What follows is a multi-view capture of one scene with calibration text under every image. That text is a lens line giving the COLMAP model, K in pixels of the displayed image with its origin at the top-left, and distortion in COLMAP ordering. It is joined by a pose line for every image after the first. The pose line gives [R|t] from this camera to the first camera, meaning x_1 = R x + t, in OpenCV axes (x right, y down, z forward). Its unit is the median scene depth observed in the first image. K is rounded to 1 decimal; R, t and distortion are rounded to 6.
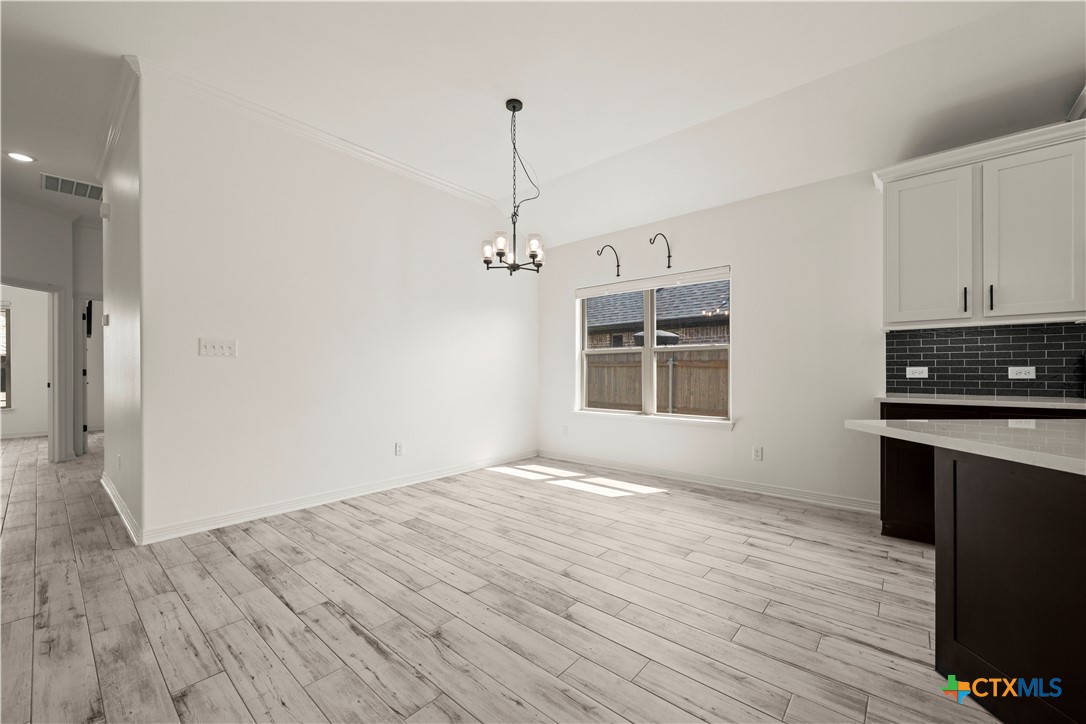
lens RADIAL K [[430.0, 0, 549.8], [0, 430.0, 370.1], [0, 0, 1]] dist [0.000321, -0.000767]
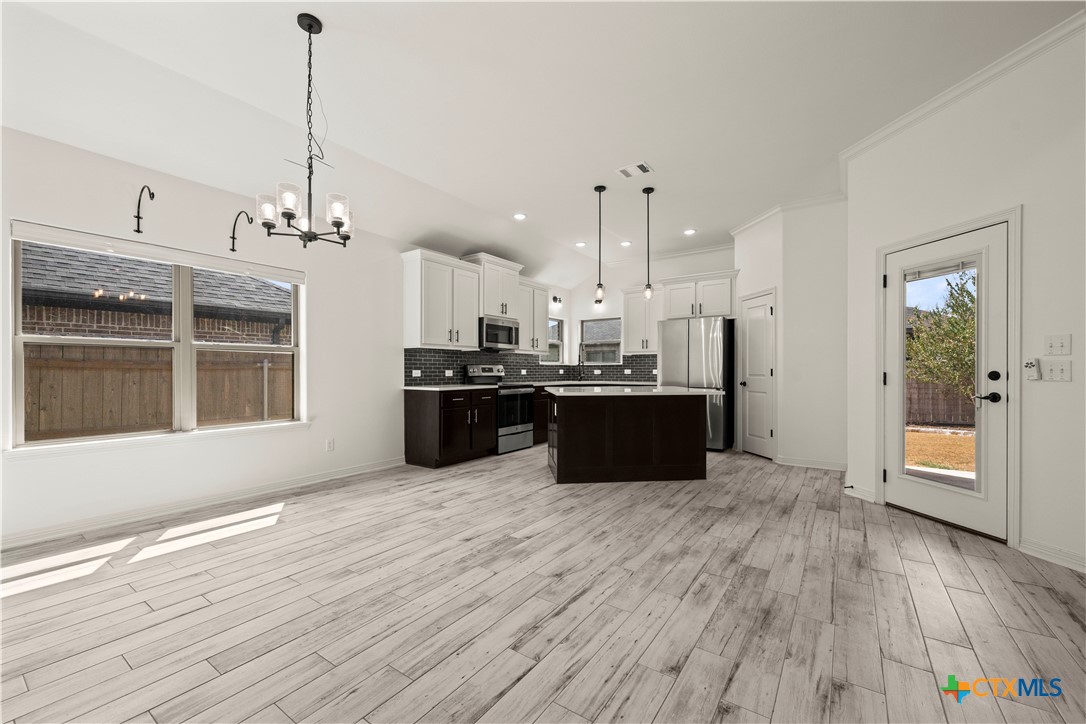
lens RADIAL K [[430.0, 0, 552.5], [0, 430.0, 372.7], [0, 0, 1]] dist [0.000321, -0.000767]
pose [[-0.103563, -0.000814, 0.994623, -0.971156], [0.002409, 0.999997, 0.001069, 0.002632], [-0.994620, 0.002506, -0.103561, 0.721099]]
